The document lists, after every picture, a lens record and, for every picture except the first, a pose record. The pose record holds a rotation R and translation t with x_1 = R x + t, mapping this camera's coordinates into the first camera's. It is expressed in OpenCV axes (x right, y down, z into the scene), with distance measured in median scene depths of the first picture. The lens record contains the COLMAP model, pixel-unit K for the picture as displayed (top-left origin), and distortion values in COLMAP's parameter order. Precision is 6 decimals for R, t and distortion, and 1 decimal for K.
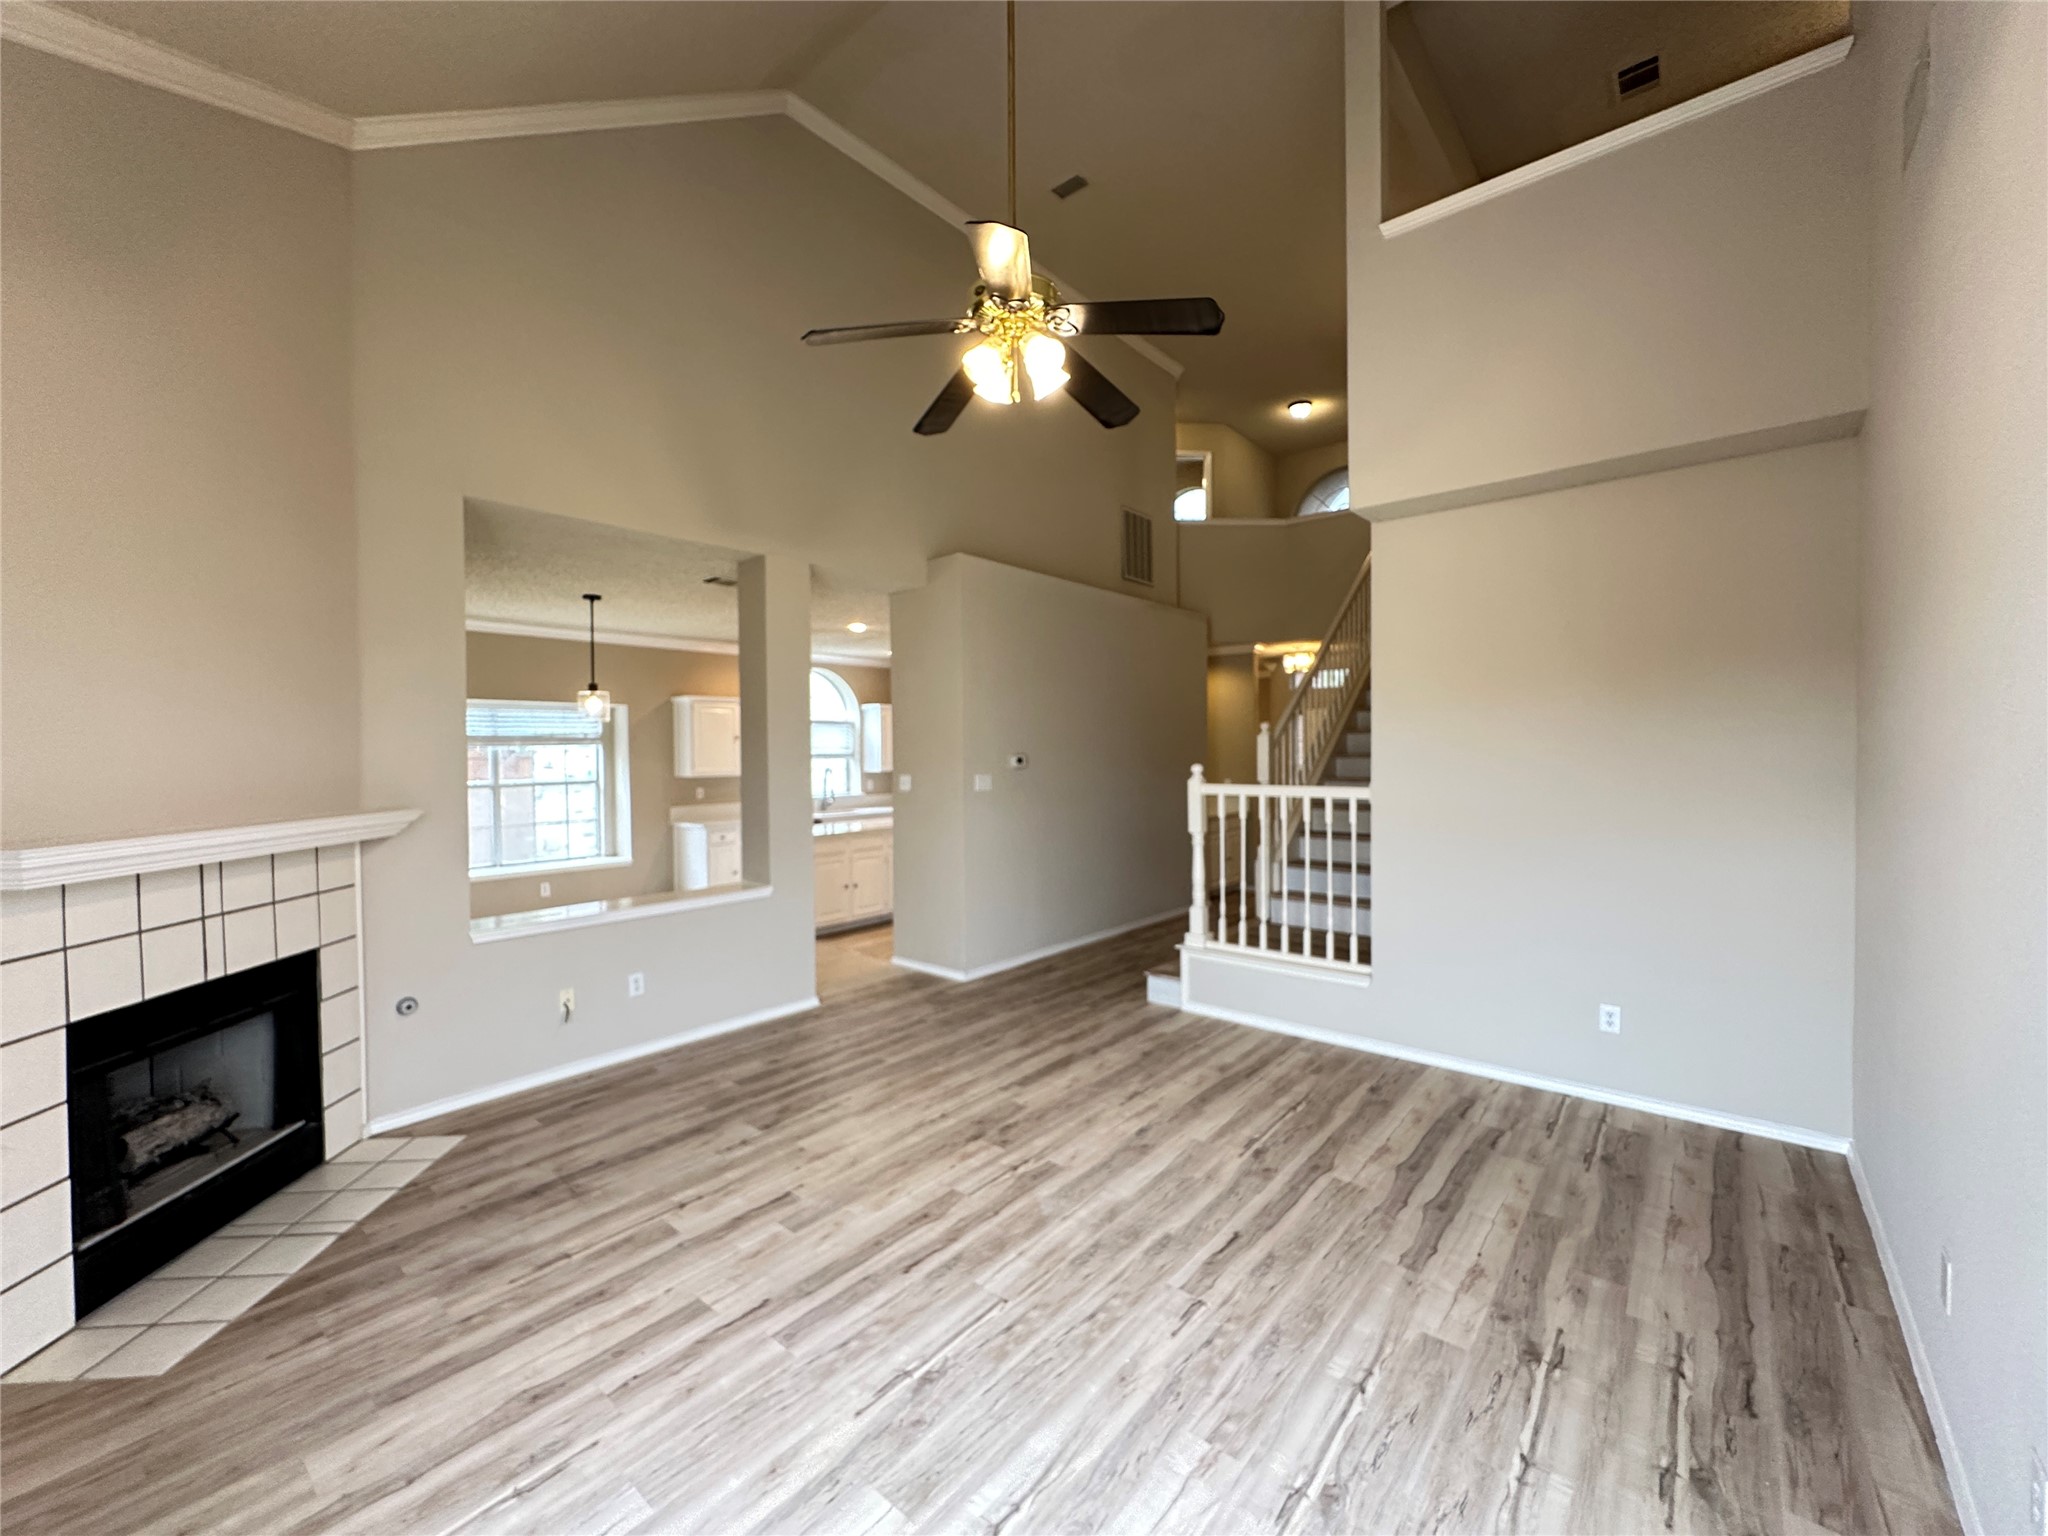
lens RADIAL K [[813.6, 0, 1023.6], [0, 813.6, 771.9], [0, 0, 1]] dist [-0.004225, -0.000254]
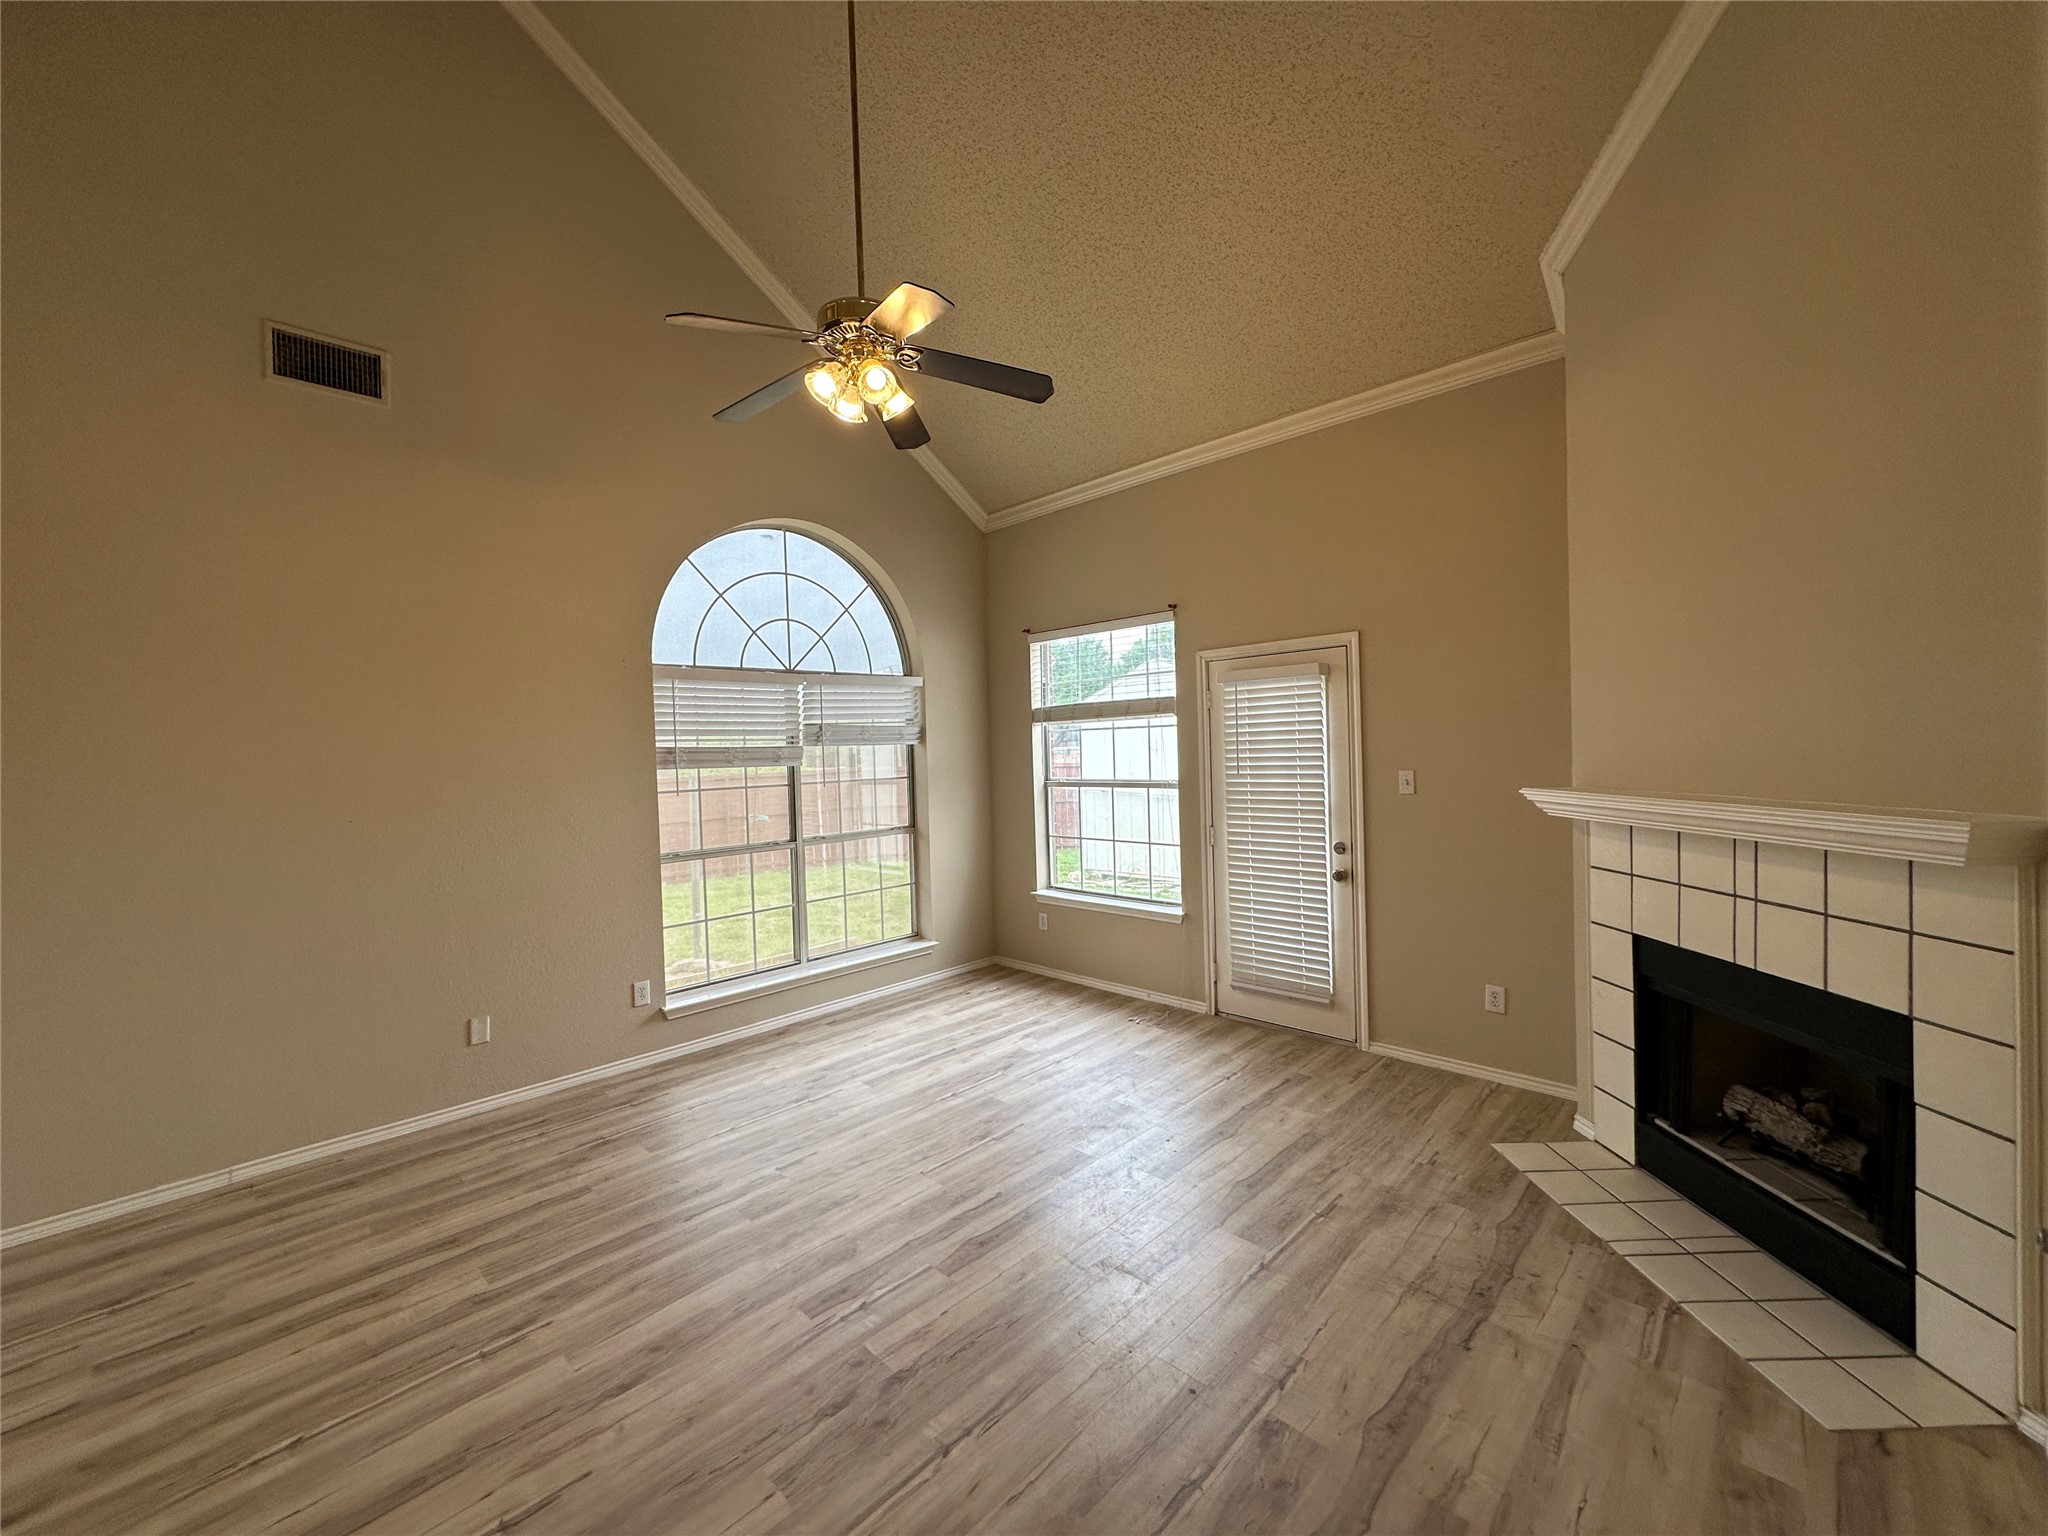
lens RADIAL K [[813.6, 0, 1029.7], [0, 813.6, 759.4], [0, 0, 1]] dist [-0.004225, -0.000254]
pose [[-0.996763, 0.038241, 0.070725, -0.265919], [0.041139, 0.998353, 0.039996, -0.046600], [-0.069079, 0.042777, -0.996694, 1.925654]]
